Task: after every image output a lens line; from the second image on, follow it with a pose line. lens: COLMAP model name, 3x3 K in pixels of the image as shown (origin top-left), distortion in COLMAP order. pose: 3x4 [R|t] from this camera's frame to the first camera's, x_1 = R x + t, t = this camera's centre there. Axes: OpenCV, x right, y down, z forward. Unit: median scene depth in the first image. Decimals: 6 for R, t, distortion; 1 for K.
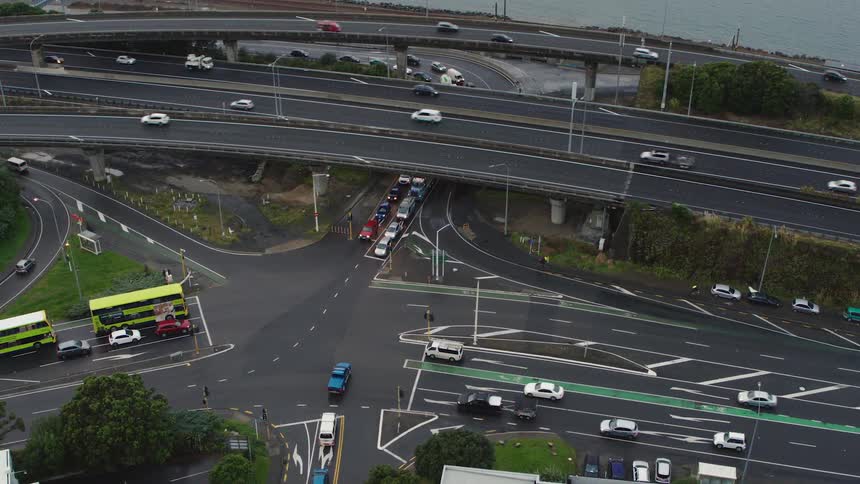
lens RADIAL K [[944.3, 0, 430.0], [0, 944.3, 242.0], [0, 0, 1]] dist [-0.142226, 0.001981]
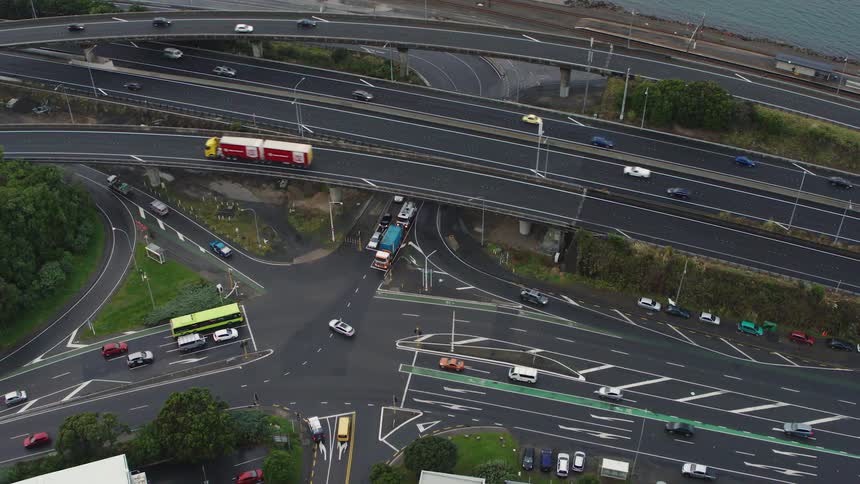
lens RADIAL K [[944.3, 0, 430.0], [0, 944.3, 242.0], [0, 0, 1]] dist [-0.142226, 0.001981]
pose [[0.999855, 0.007482, -0.015313, 0.032594], [-0.004734, 0.985057, 0.172164, -0.254212], [0.016372, -0.172067, 0.984949, -0.273369]]
